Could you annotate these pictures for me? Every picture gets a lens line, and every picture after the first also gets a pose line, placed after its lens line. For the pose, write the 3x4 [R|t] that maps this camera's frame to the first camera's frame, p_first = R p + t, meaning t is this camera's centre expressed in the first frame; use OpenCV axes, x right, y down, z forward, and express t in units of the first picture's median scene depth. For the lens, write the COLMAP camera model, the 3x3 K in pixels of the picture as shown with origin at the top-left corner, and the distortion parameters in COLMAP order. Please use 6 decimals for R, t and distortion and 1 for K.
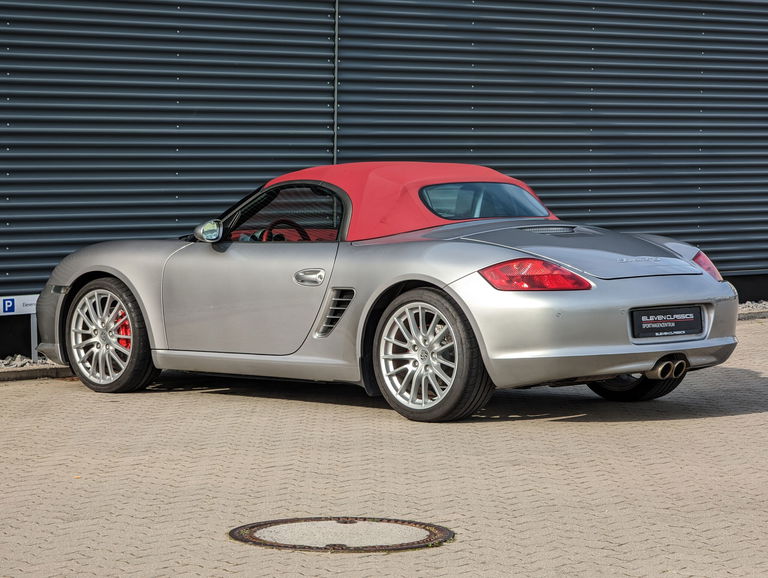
lens RADIAL K [[2742.3, 0, 384.0], [0, 2742.3, 289.0], [0, 0, 1]] dist [0.261658, -1.139014]
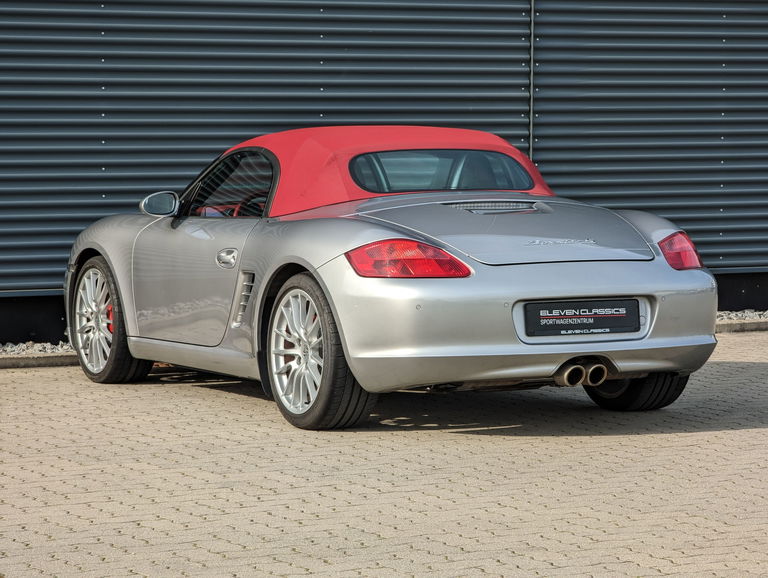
lens RADIAL K [[2742.3, 0, 384.0], [0, 2742.3, 289.0], [0, 0, 1]] dist [0.261658, -1.139014]
pose [[0.944197, 0.015876, -0.328998, 0.315929], [-0.012636, 0.999848, 0.011984, -0.005747], [0.329139, -0.007158, 0.944254, 0.197085]]
